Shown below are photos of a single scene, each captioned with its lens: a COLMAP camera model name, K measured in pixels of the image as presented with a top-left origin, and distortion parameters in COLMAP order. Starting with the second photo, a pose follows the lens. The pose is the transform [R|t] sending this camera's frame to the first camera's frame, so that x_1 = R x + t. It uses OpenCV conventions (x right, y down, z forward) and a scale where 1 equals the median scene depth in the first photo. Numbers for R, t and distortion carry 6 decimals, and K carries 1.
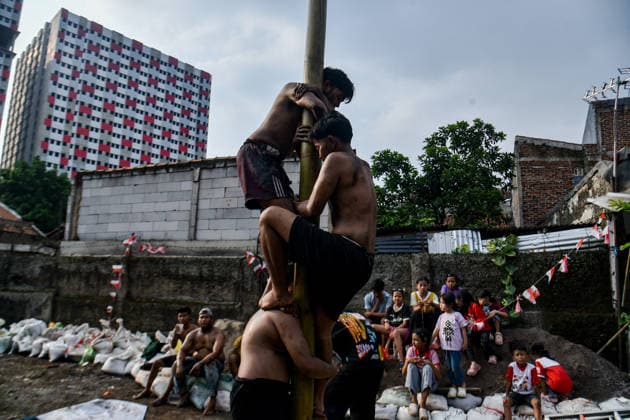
lens RADIAL K [[414.5, 0, 311.0], [0, 414.5, 214.6], [0, 0, 1]] dist [-0.053796, 0.004308]
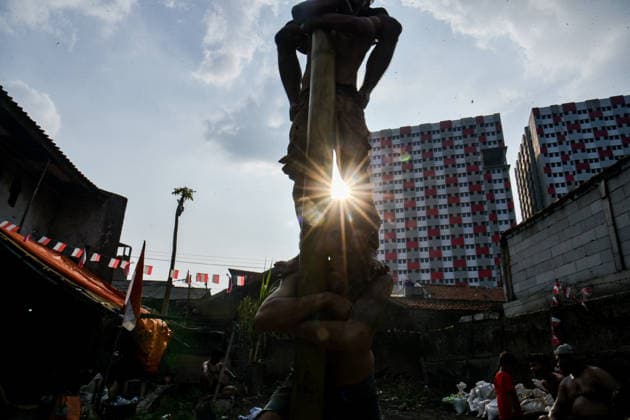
lens RADIAL K [[414.5, 0, 309.0], [0, 414.5, 212.9], [0, 0, 1]] dist [-0.053796, 0.004308]
pose [[0.376932, -0.333563, -0.864094, 0.141801], [0.134684, 0.942727, -0.305167, 0.092114], [0.916397, -0.001352, 0.400269, 0.151955]]
